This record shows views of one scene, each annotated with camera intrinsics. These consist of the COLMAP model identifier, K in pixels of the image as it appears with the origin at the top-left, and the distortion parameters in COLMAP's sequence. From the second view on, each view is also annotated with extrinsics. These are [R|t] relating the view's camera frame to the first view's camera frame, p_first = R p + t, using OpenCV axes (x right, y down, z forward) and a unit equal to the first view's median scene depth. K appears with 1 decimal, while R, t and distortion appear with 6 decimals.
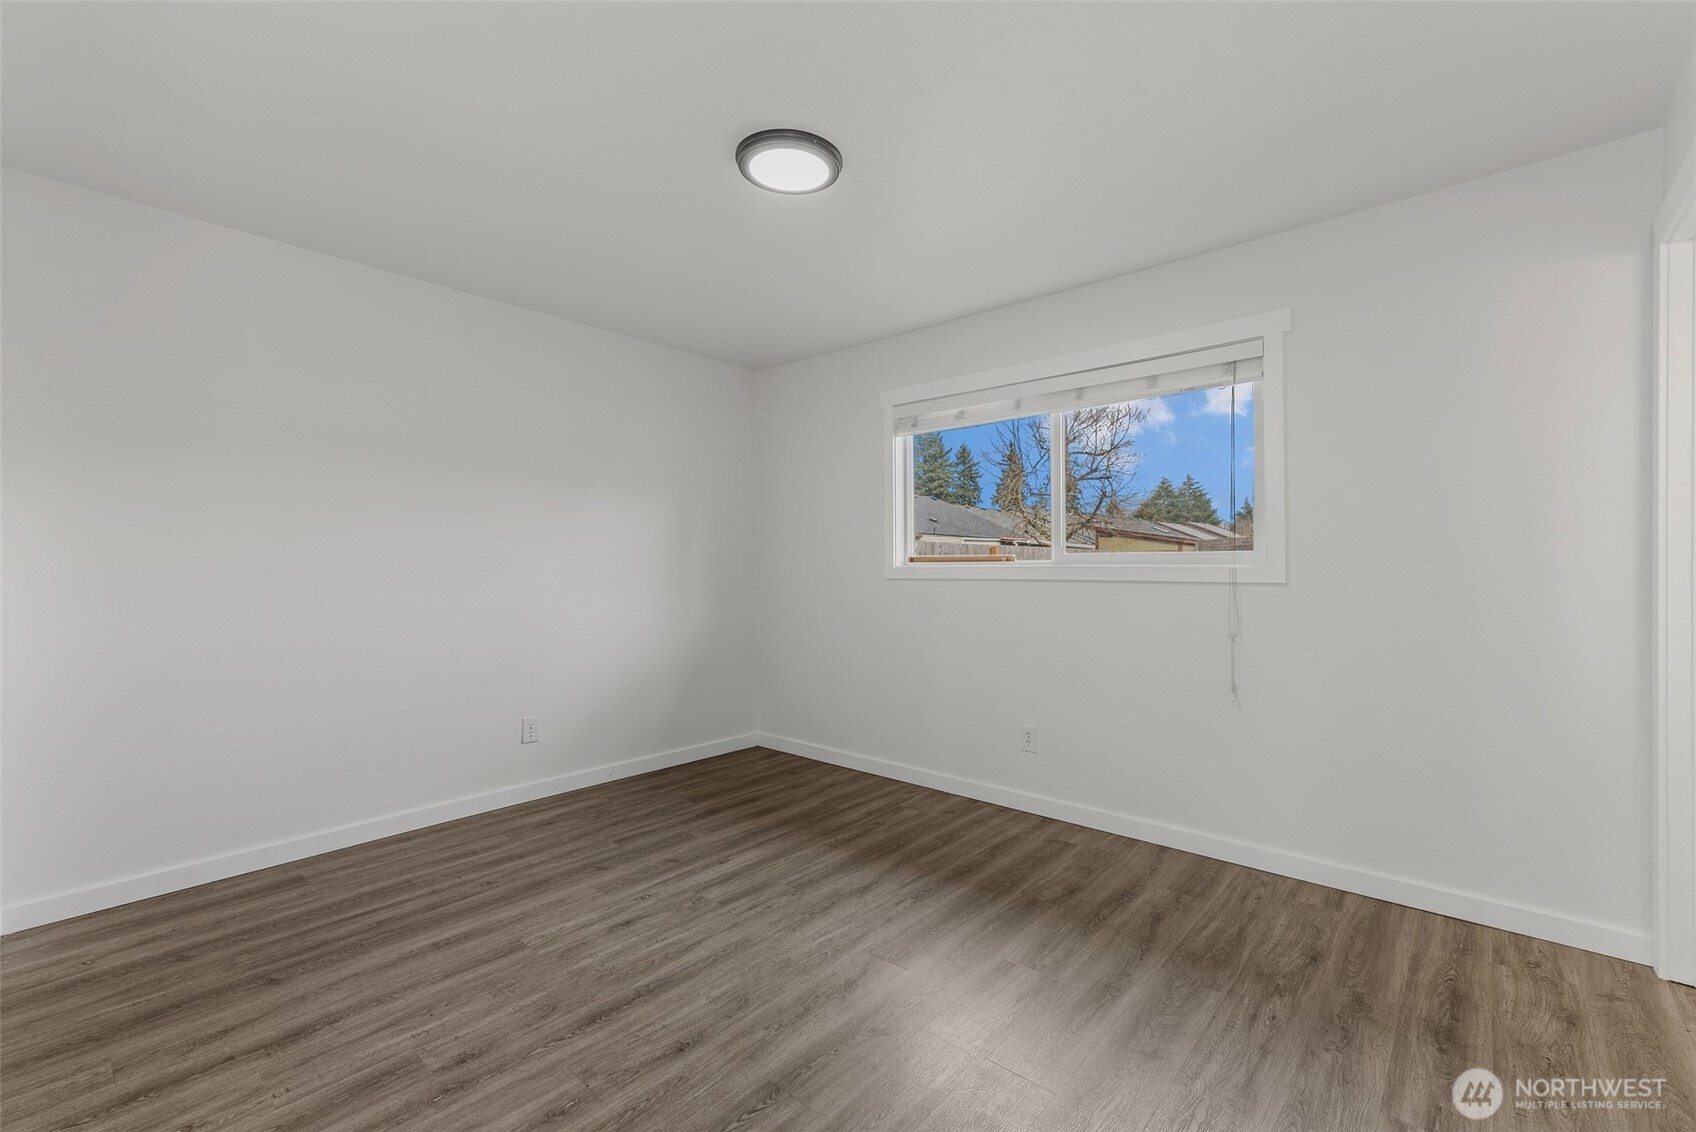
lens RADIAL K [[730.7, 0, 858.3], [0, 730.7, 566.4], [0, 0, 1]] dist [0.016235, -0.000166]
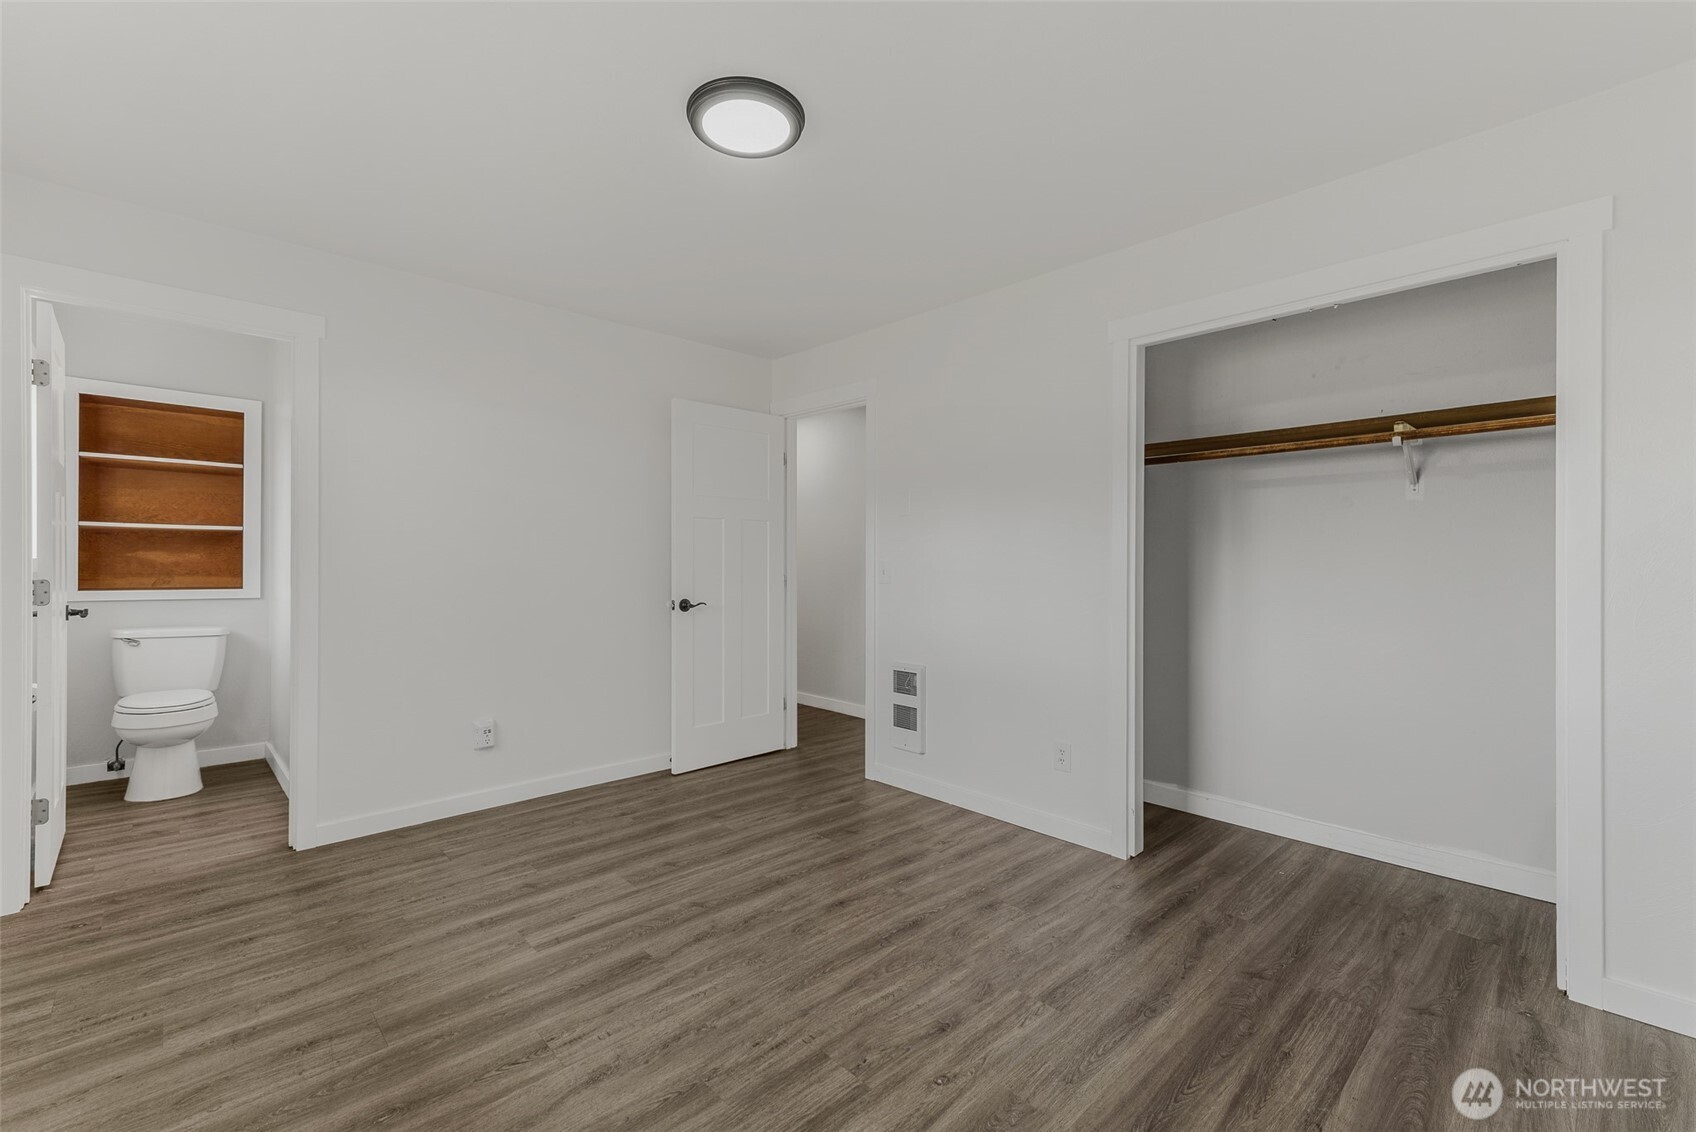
lens RADIAL K [[730.7, 0, 858.3], [0, 730.7, 566.4], [0, 0, 1]] dist [0.016235, -0.000166]
pose [[-0.995924, -0.003271, 0.090134, -0.324360], [-0.002206, 0.999927, 0.011919, -0.006439], [-0.090166, 0.011672, -0.995858, 1.947035]]
